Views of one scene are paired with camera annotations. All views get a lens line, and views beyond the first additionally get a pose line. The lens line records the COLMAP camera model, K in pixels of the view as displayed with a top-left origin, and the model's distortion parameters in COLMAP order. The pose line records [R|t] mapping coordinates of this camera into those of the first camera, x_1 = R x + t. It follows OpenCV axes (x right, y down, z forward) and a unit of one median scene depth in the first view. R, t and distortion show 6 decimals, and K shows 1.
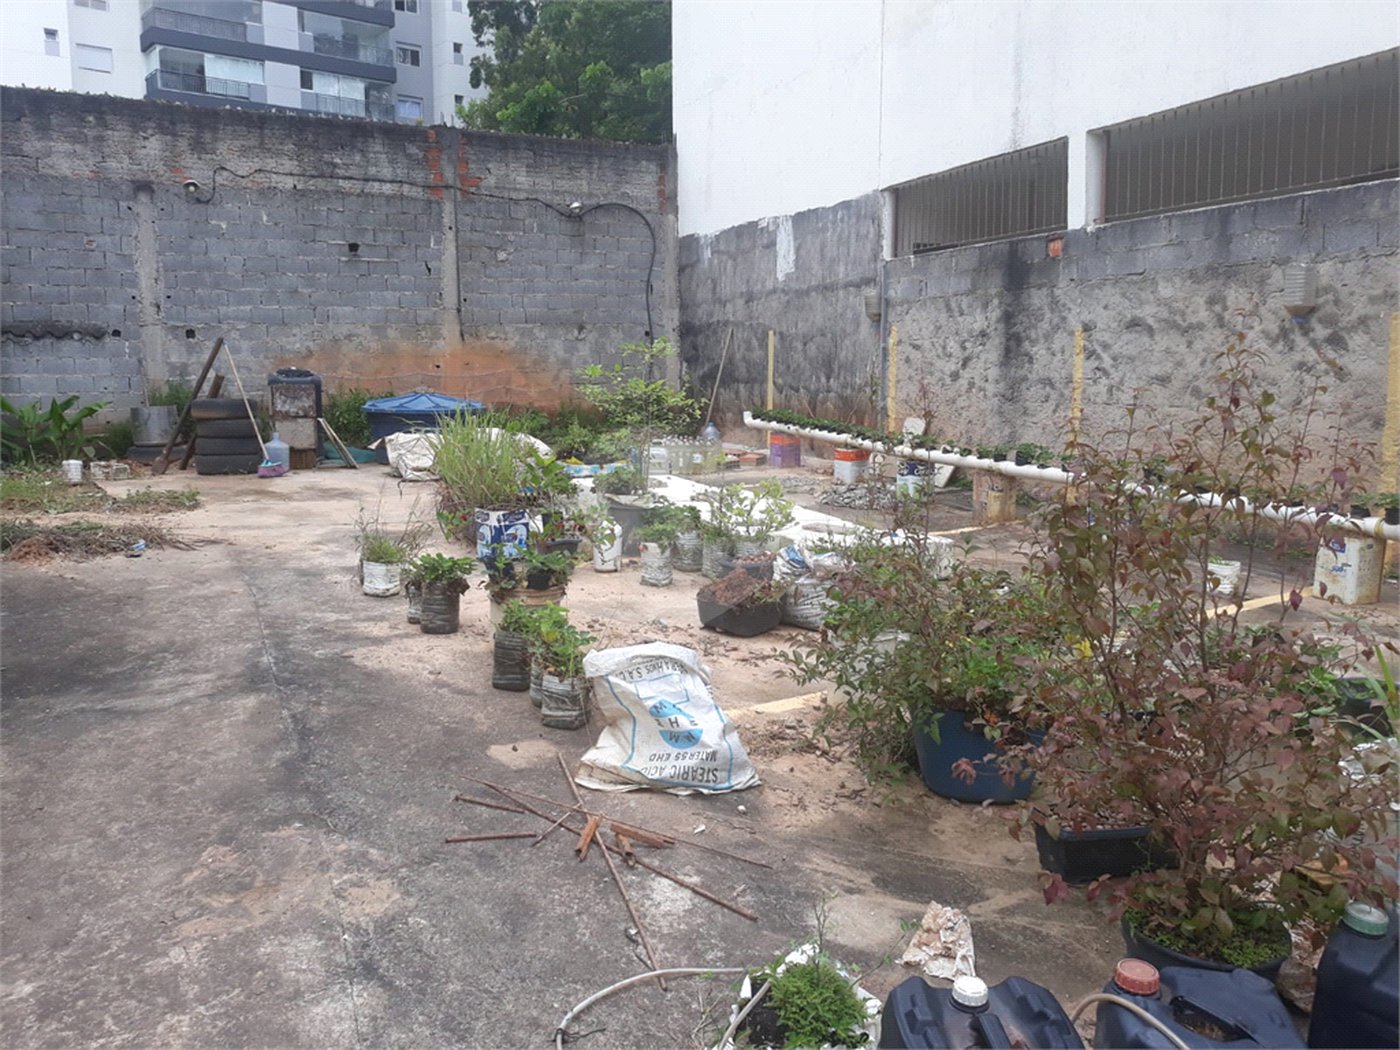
lens RADIAL K [[1138.3, 0, 688.2], [0, 1138.3, 523.3], [0, 0, 1]] dist [0.020811, -0.044604]
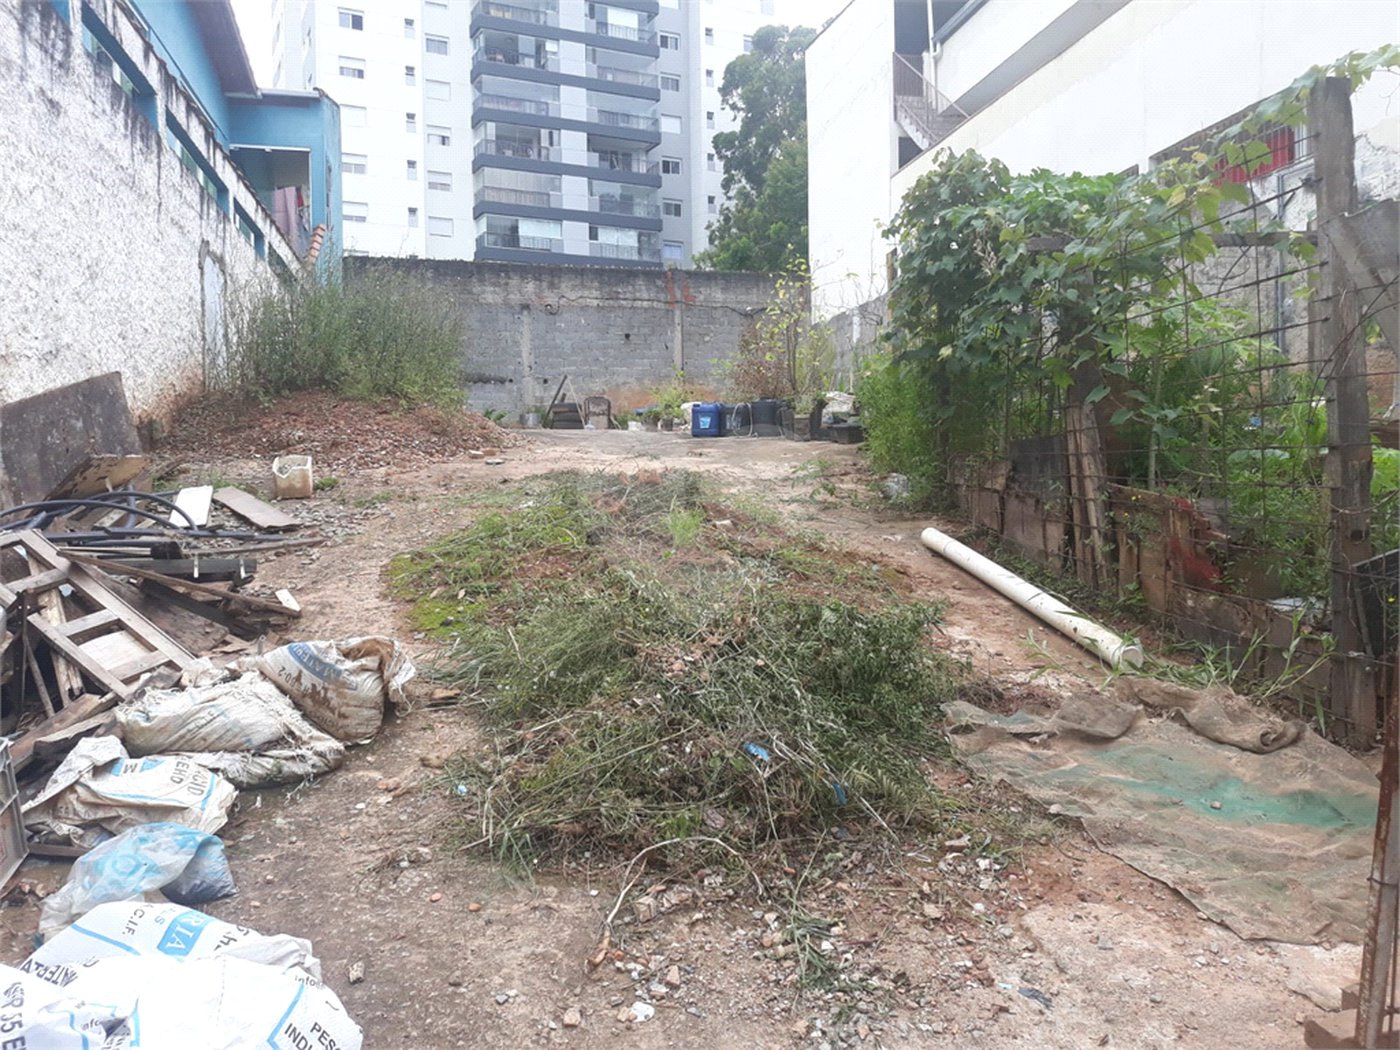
lens RADIAL K [[1118.9, 0, 721.3], [0, 1118.9, 549.4], [0, 0, 1]] dist [0.000427, -0.014226]
pose [[0.980609, -0.002939, -0.195952, 0.283297], [-0.011962, 0.997125, -0.074819, 0.319698], [0.195609, 0.075712, 0.977755, -0.965298]]
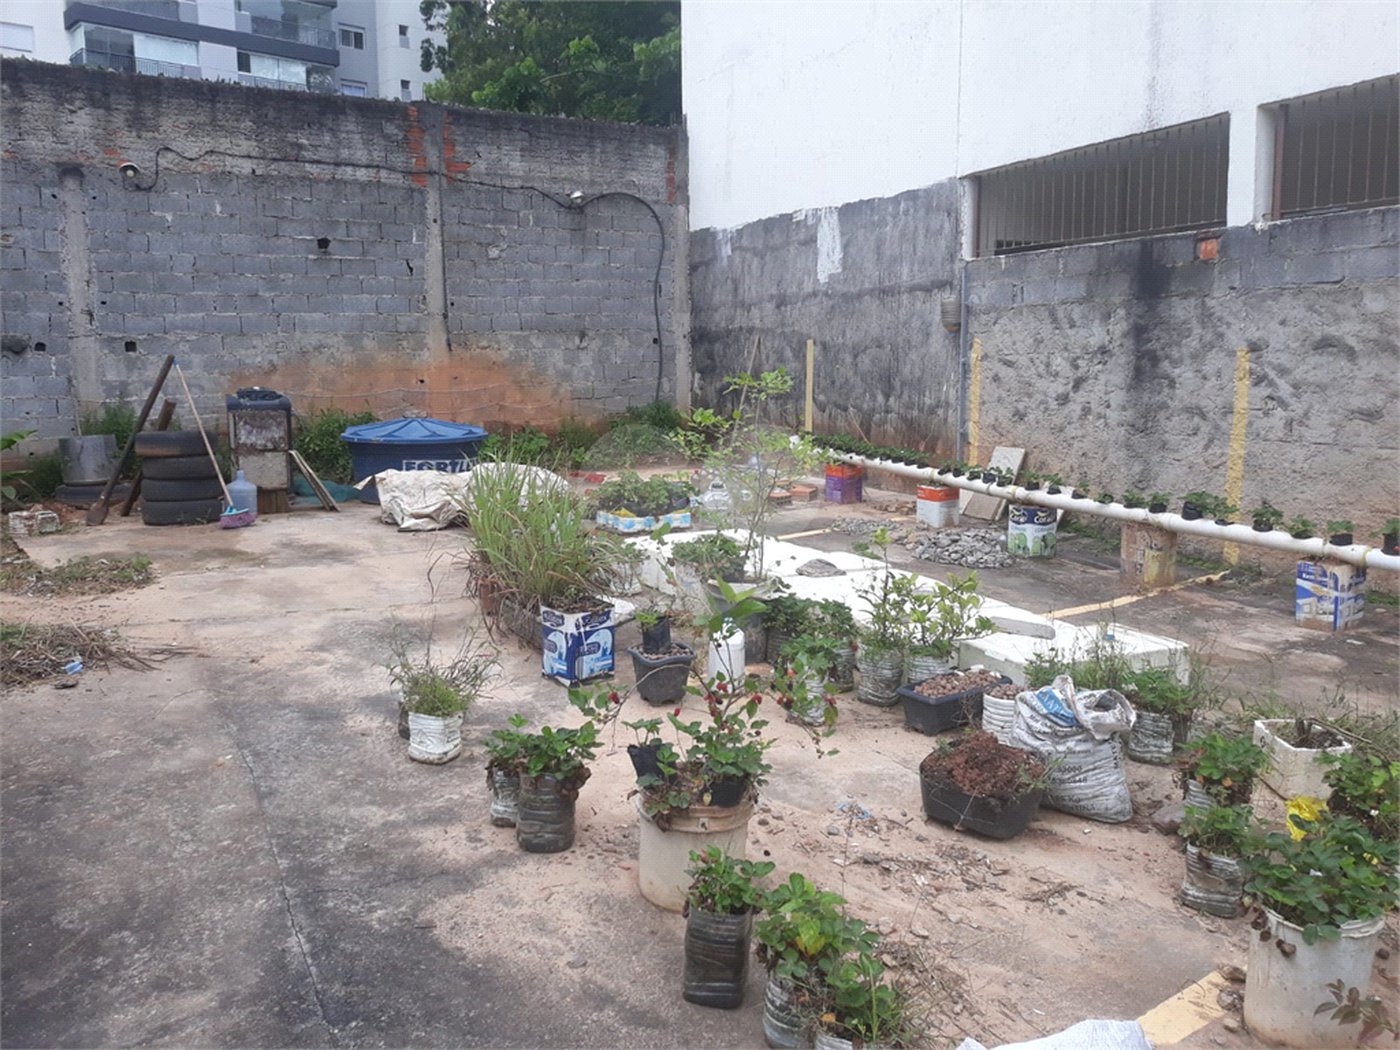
lens RADIAL K [[1138.3, 0, 688.6], [0, 1138.3, 526.5], [0, 0, 1]] dist [0.020811, -0.044604]
pose [[0.998784, -0.009909, 0.048297, -0.084272], [0.009417, 0.999901, 0.010411, -0.047565], [-0.048396, -0.009944, 0.998779, 0.173845]]
